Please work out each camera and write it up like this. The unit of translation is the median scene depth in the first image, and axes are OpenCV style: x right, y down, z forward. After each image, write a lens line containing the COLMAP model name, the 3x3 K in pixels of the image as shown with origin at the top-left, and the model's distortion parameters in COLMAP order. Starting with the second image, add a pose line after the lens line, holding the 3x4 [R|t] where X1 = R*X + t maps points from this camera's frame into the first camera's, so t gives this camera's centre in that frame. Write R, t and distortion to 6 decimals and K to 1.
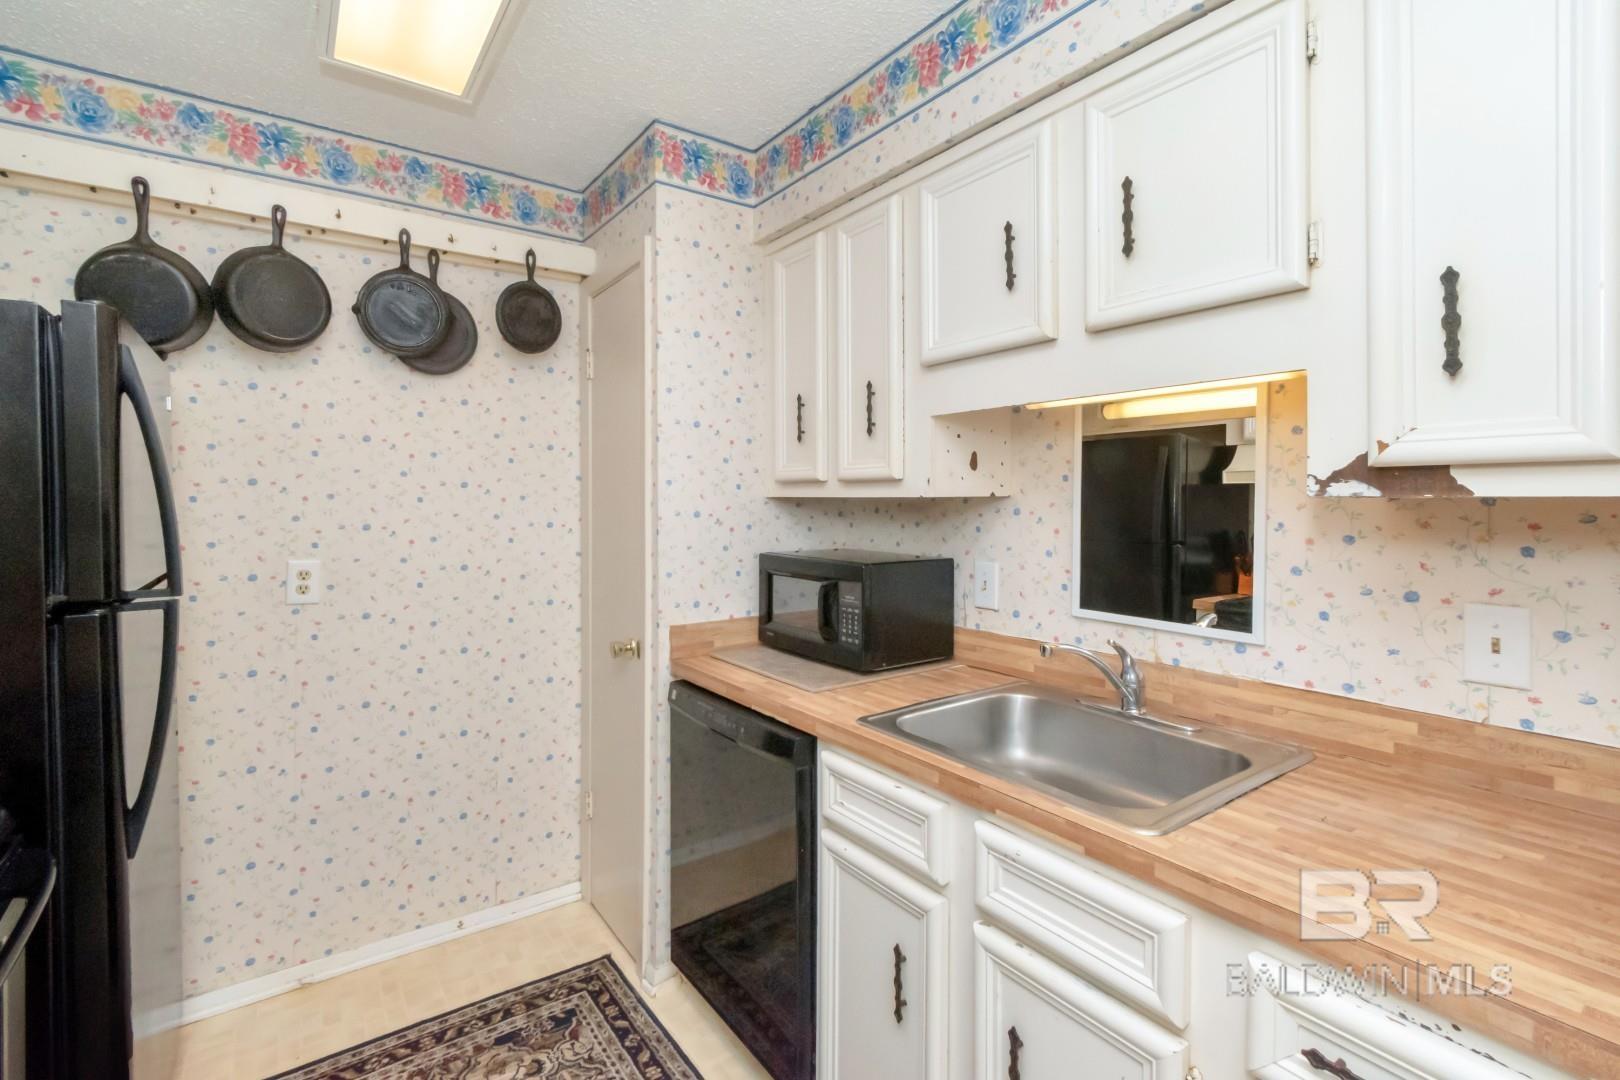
lens RADIAL K [[724.2, 0, 800.9], [0, 724.2, 508.5], [0, 0, 1]] dist [0.002638, -0.000742]
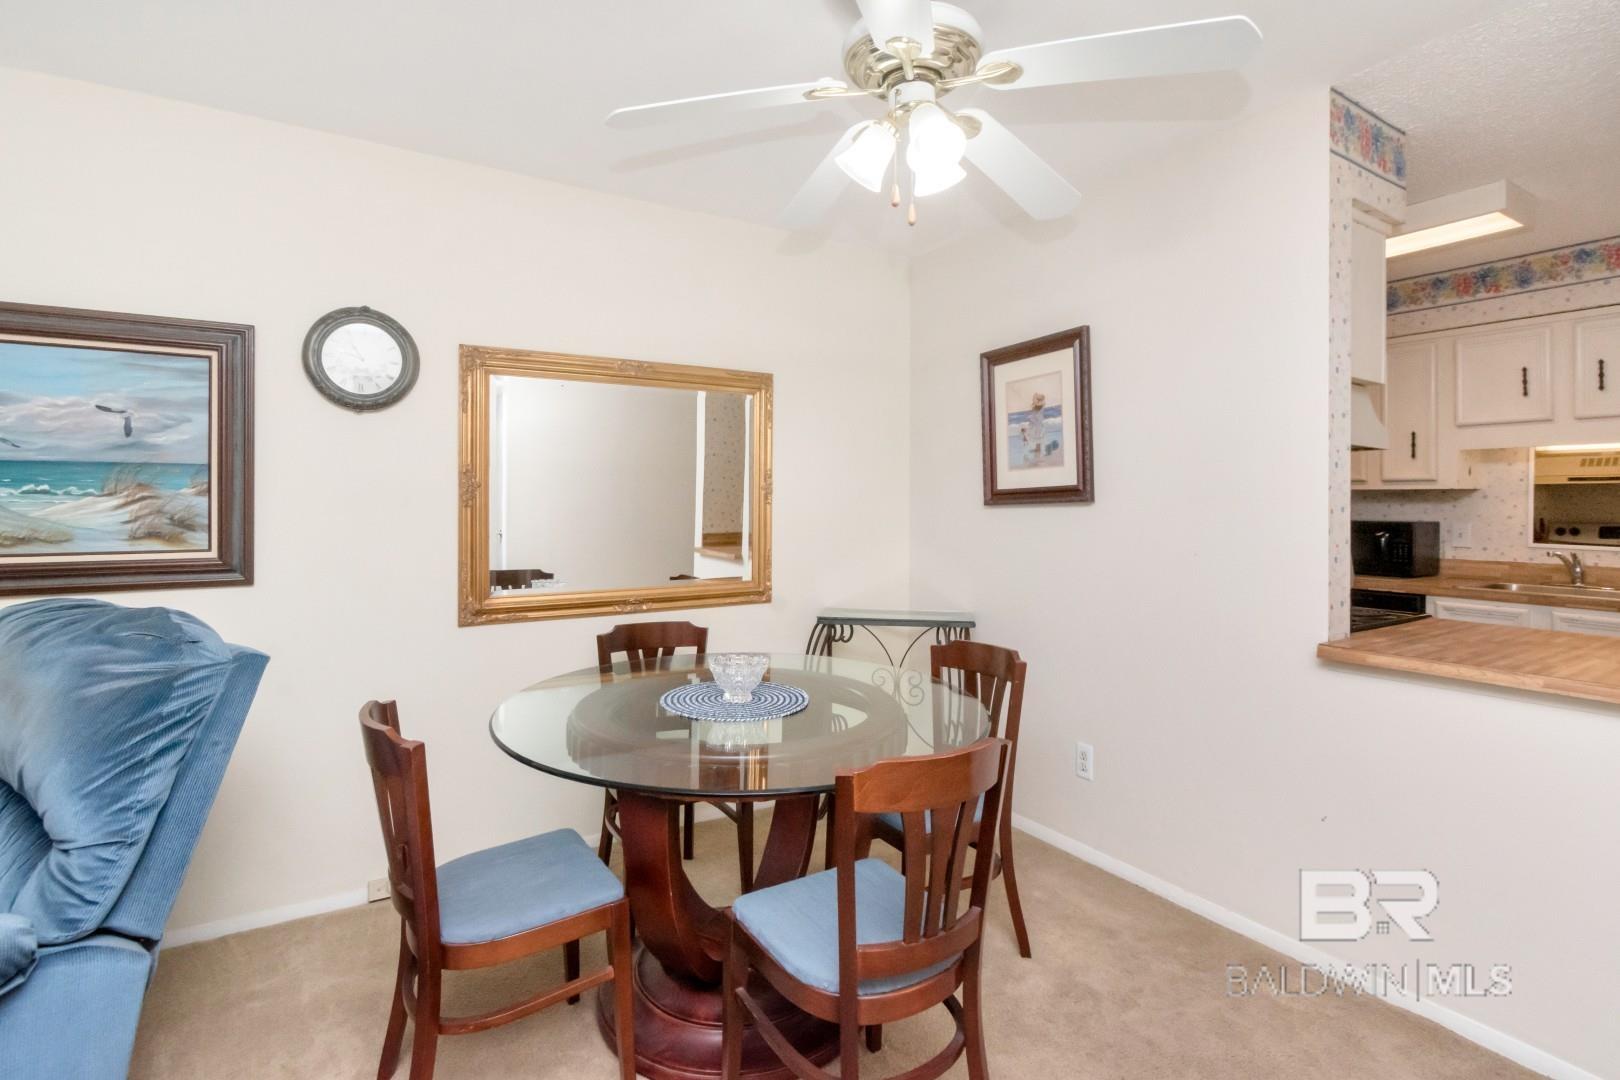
lens RADIAL K [[746.1, 0, 853.6], [0, 746.1, 507.5], [0, 0, 1]] dist [-0.001703, -0.000330]
pose [[0.997830, 0.004031, -0.065721, -1.190399], [-0.004368, 0.999978, -0.004977, 0.047185], [0.065700, 0.005253, 0.997826, -1.052470]]
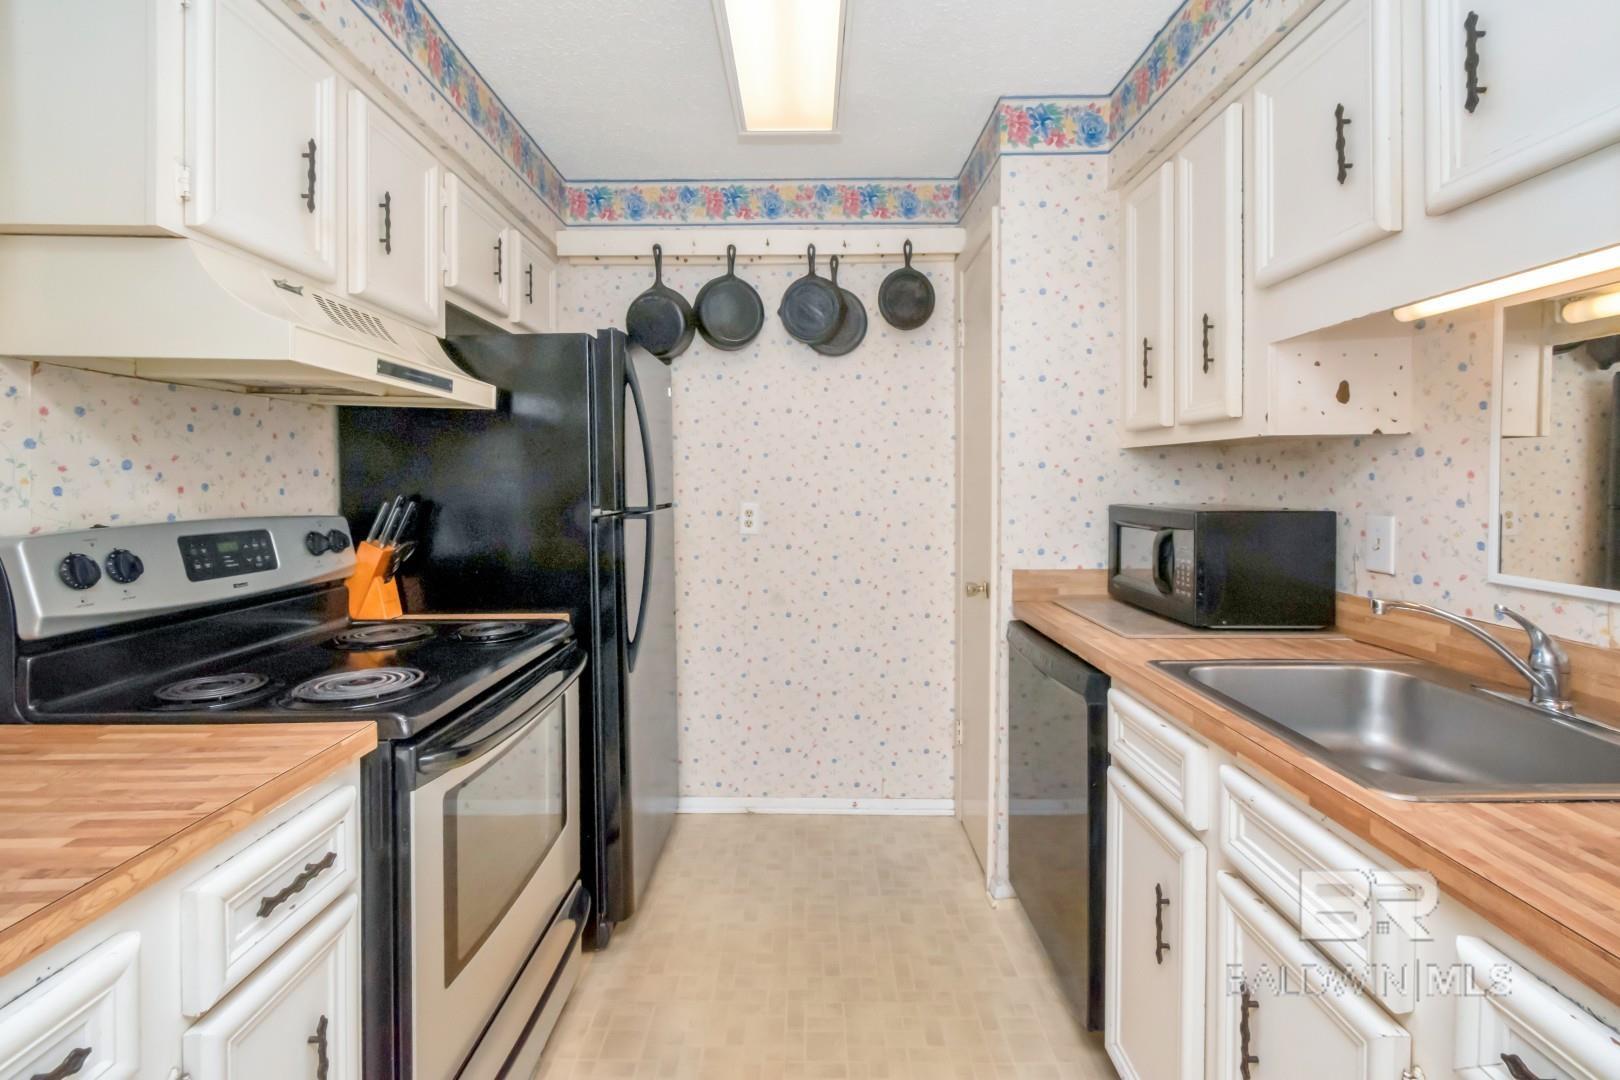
lens RADIAL K [[728.1, 0, 804.5], [0, 728.1, 494.3], [0, 0, 1]] dist [0.000619, -0.000237]
pose [[0.811122, 0.009722, -0.584796, 0.201735], [-0.003262, 0.999921, 0.012099, 0.040177], [0.584868, -0.007906, 0.811090, -0.049451]]
